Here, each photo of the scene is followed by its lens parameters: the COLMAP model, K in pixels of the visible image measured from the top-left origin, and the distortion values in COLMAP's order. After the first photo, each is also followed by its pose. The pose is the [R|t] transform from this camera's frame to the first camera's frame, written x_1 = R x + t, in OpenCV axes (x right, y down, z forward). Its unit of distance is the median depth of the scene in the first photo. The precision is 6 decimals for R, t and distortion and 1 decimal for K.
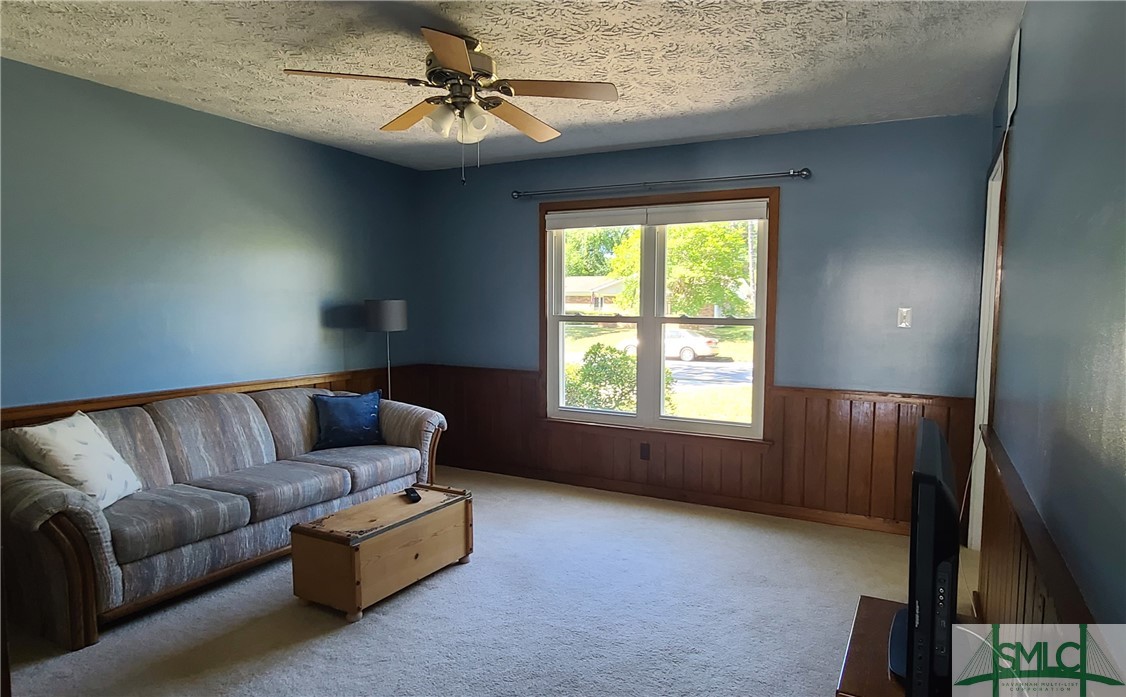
lens RADIAL K [[675.9, 0, 563.0], [0, 675.9, 348.6], [0, 0, 1]] dist [0.003005, 0.000321]
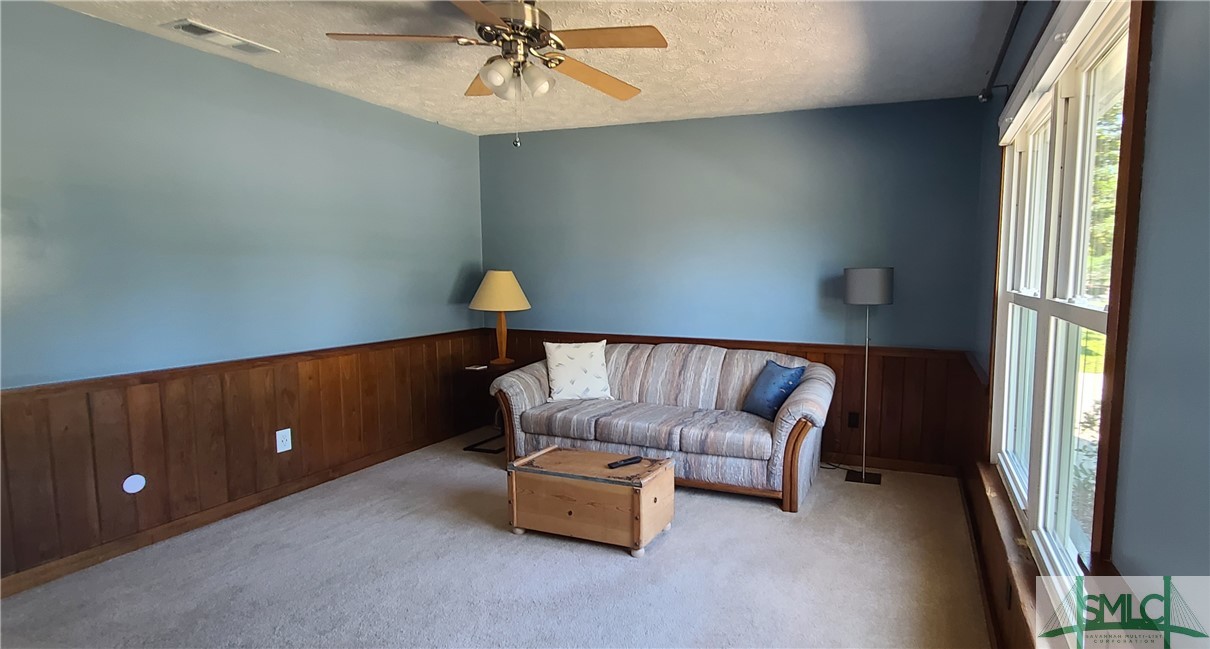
lens RADIAL K [[529.9, 0, 605.4], [0, 529.9, 323.8], [0, 0, 1]] dist [-0.001220, -0.000052]
pose [[0.169190, 0.093146, -0.981172, 0.501960], [-0.071065, 0.994086, 0.082117, -0.047964], [0.983018, 0.055834, 0.174809, 0.789482]]
